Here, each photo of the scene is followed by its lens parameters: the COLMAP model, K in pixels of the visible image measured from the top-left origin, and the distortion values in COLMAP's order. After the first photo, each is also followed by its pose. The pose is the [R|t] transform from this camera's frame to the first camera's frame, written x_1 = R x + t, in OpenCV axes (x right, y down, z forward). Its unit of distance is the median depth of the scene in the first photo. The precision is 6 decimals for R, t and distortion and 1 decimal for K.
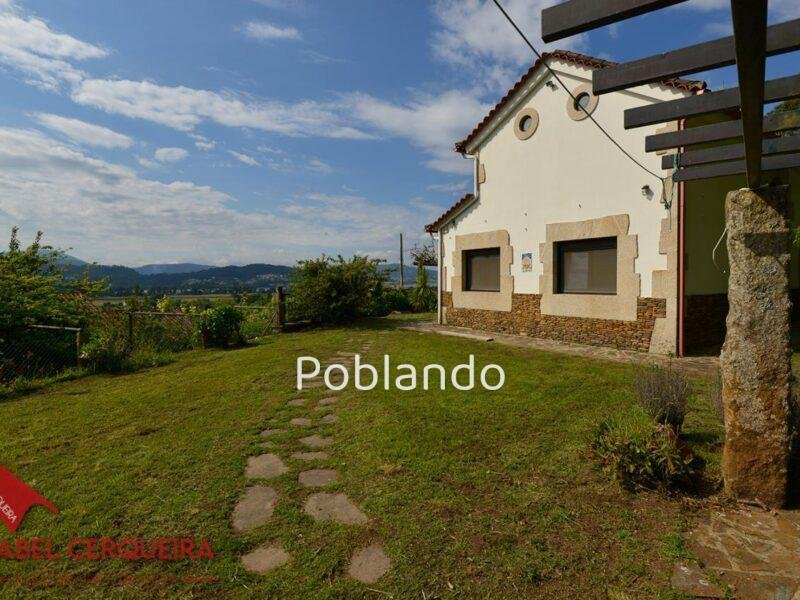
lens RADIAL K [[429.0, 0, 408.6], [0, 429.0, 301.0], [0, 0, 1]] dist [-0.022125, 0.000602]
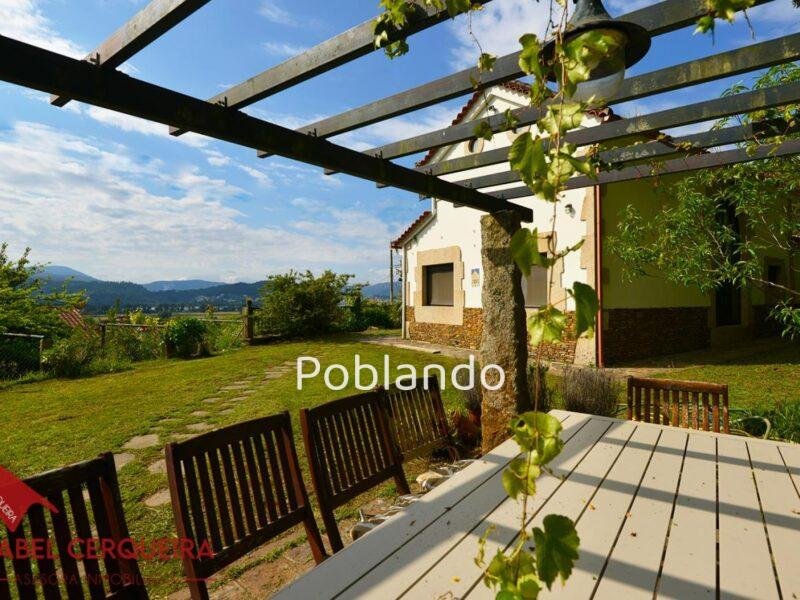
lens RADIAL K [[450.4, 0, 409.8], [0, 450.4, 297.1], [0, 0, 1]] dist [-0.024513, 0.000404]
pose [[0.999385, 0.004583, -0.034753, 0.123048], [-0.006366, 0.998659, -0.051374, 0.010753], [0.034470, 0.051564, 0.998075, -0.066342]]
